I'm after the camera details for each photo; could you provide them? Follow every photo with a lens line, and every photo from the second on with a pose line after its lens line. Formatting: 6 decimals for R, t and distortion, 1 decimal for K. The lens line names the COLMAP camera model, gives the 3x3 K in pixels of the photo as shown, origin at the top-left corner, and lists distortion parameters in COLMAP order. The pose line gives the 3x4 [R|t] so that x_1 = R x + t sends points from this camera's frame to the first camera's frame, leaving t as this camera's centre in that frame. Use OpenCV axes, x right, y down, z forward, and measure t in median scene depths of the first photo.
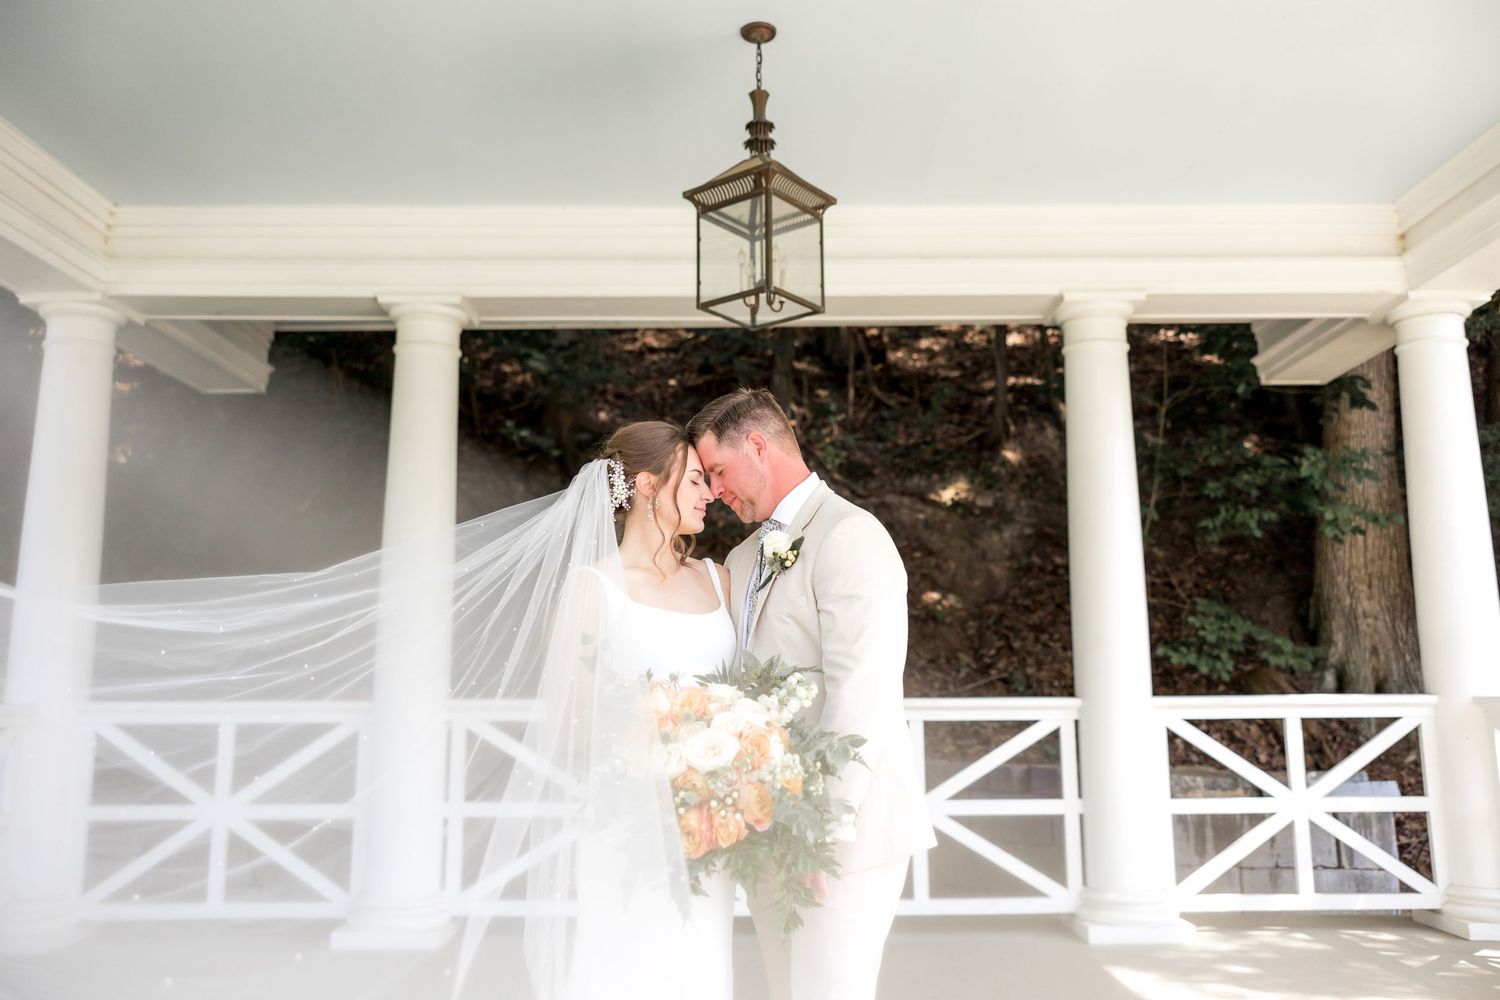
lens RADIAL K [[1203.9, 0, 747.3], [0, 1203.9, 482.5], [0, 0, 1]] dist [0.006898, 0.005865]
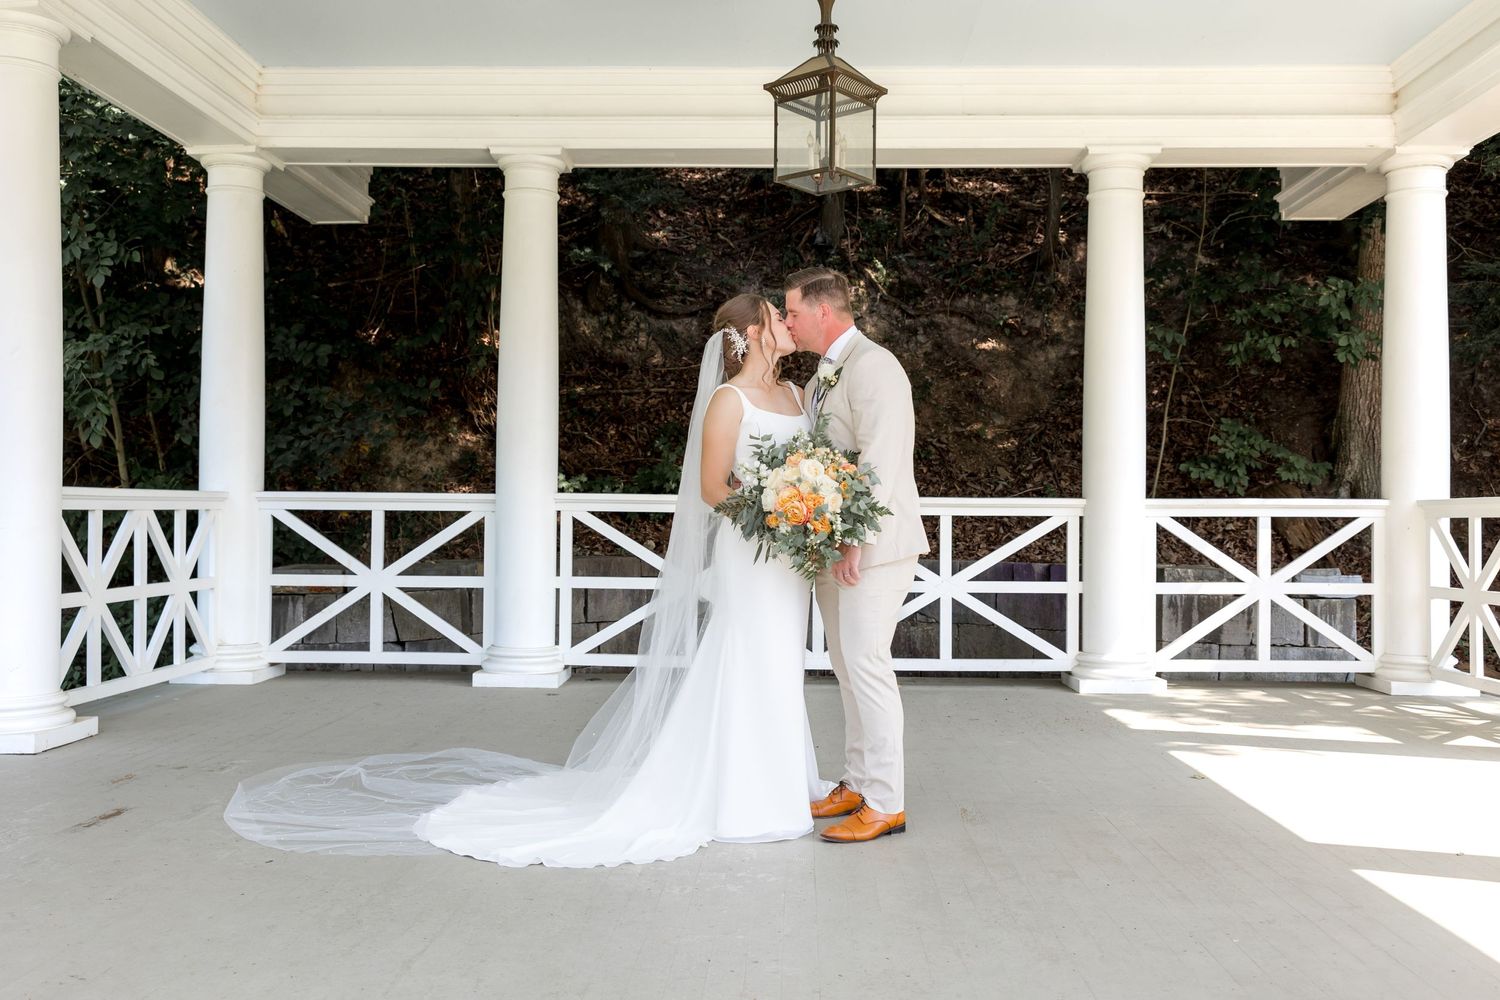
lens RADIAL K [[1304.8, 0, 750.0], [0, 1304.8, 500.0], [0, 0, 1]] dist [-0.008833, 0.001359]
pose [[0.999478, 0.011858, -0.030054, -0.014854], [-0.006943, 0.987310, 0.158652, -0.020579], [0.031554, -0.158360, 0.986877, -0.267902]]
